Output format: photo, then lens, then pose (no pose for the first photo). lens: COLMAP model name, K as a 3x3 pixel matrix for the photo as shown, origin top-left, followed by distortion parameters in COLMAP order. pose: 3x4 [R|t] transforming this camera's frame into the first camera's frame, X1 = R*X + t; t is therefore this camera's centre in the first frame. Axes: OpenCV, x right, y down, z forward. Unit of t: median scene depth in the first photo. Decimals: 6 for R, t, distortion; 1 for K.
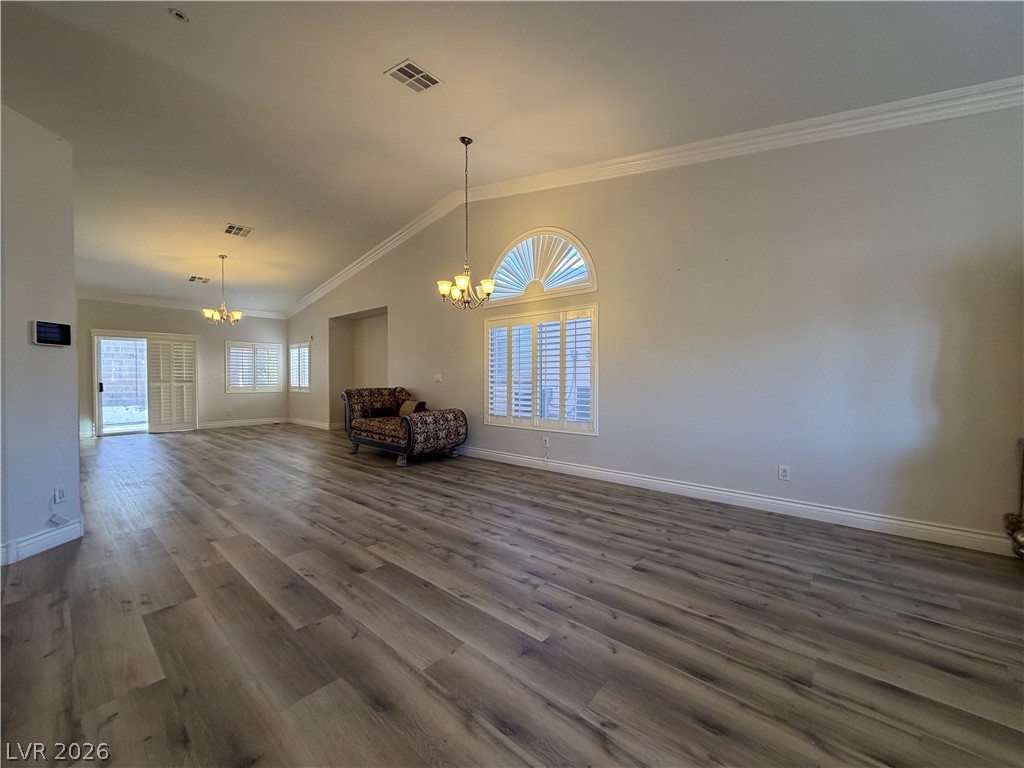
lens RADIAL K [[408.4, 0, 511.6], [0, 408.4, 385.8], [0, 0, 1]] dist [-0.001088, 0.000249]
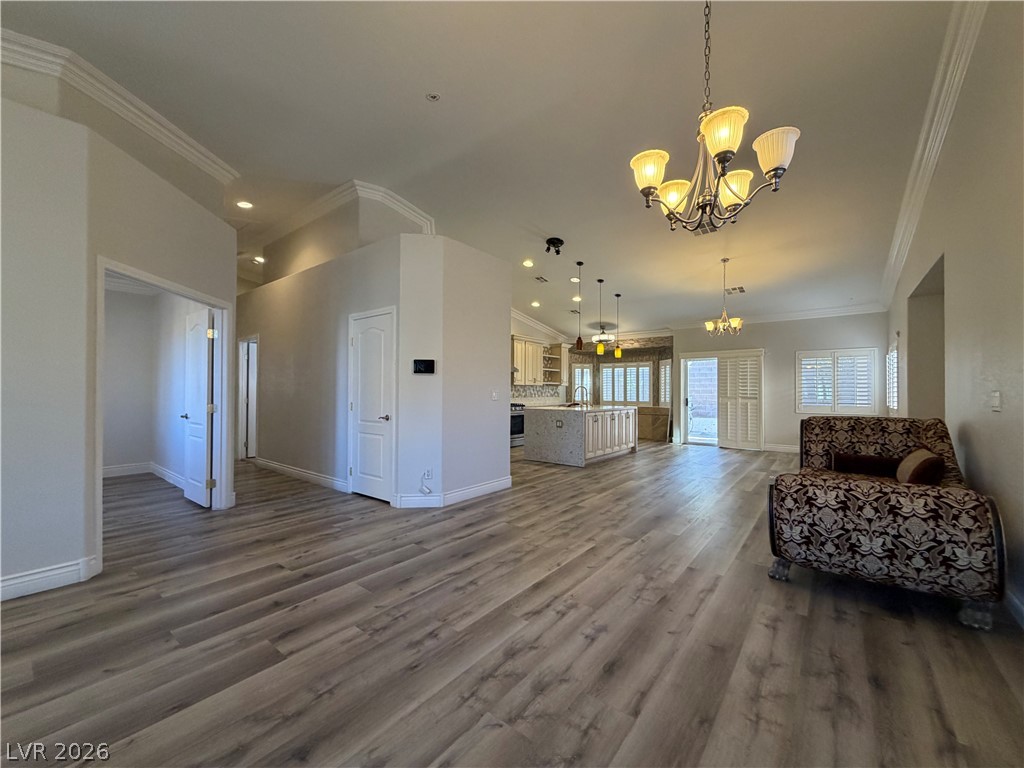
lens RADIAL K [[408.4, 0, 511.6], [0, 408.4, 385.8], [0, 0, 1]] dist [-0.001088, 0.000249]
pose [[0.049940, -0.012681, -0.998672, 0.116649], [-0.023654, 0.999624, -0.013876, -0.011813], [0.998472, 0.024316, 0.049622, 0.350718]]
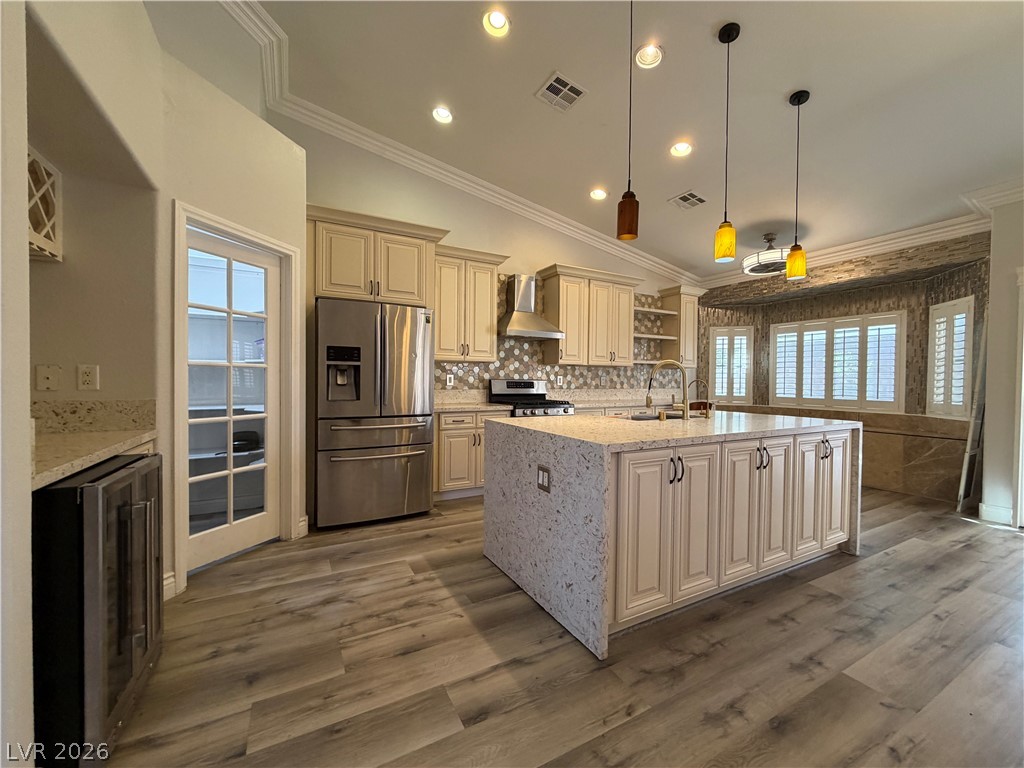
lens RADIAL K [[408.4, 0, 511.6], [0, 408.4, 385.8], [0, 0, 1]] dist [-0.001088, 0.000249]
pose [[-0.347553, 0.011648, -0.937588, -0.358006], [-0.028923, 0.999314, 0.023136, -0.010975], [0.937214, 0.035159, -0.346978, 0.519822]]
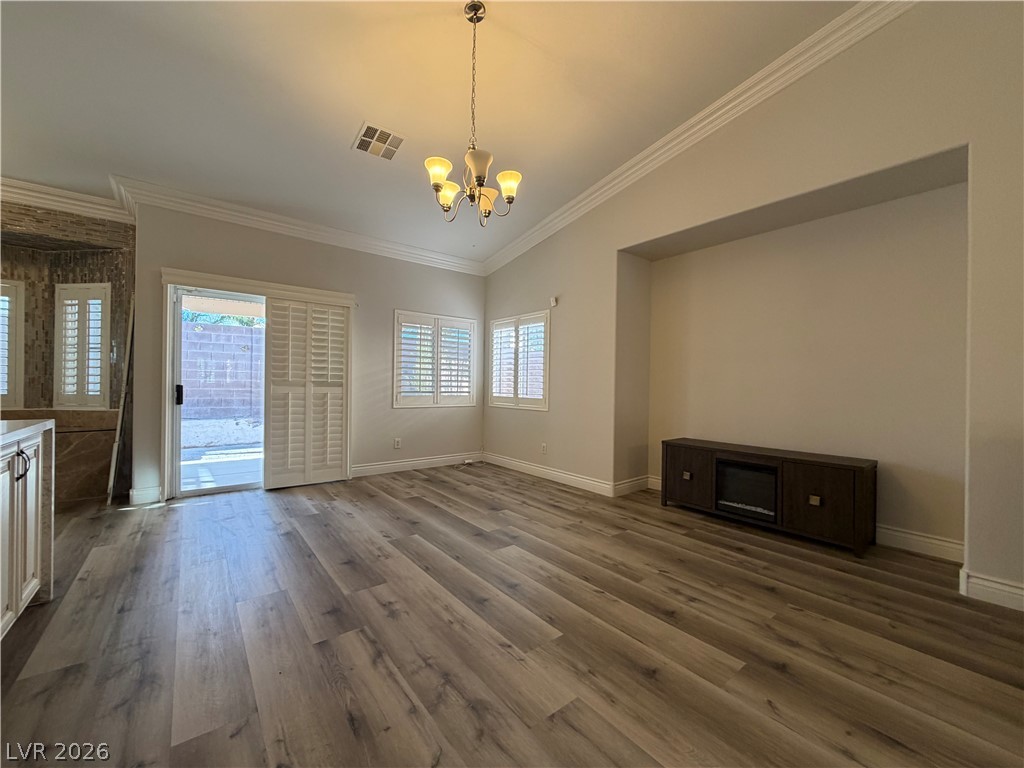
lens RADIAL K [[408.4, 0, 511.6], [0, 408.4, 385.8], [0, 0, 1]] dist [-0.001088, 0.000249]
pose [[0.983099, 0.015890, -0.182383, -0.434964], [-0.018992, 0.999703, -0.015272, -0.005375], [0.182086, 0.018478, 0.983109, 0.486529]]
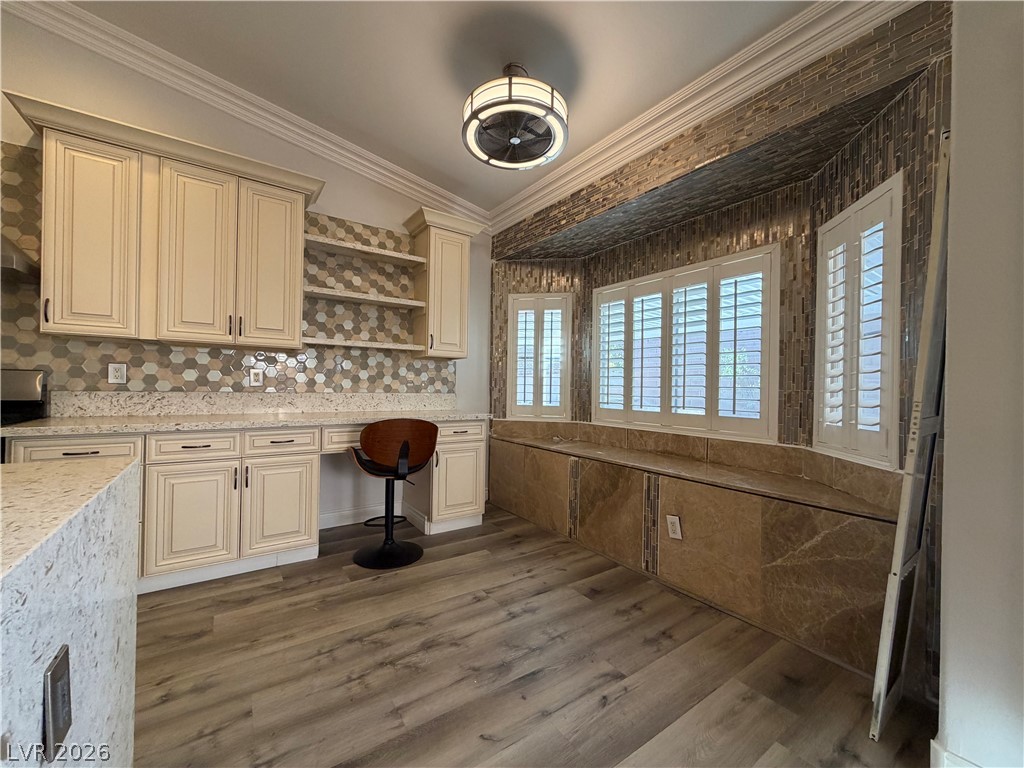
lens RADIAL K [[408.4, 0, 511.6], [0, 408.4, 385.8], [0, 0, 1]] dist [-0.001088, 0.000249]
pose [[-0.246649, -0.008019, -0.969072, -0.688382], [-0.038307, 0.999265, 0.001481, -0.009465], [0.968348, 0.037487, -0.246774, 0.690997]]
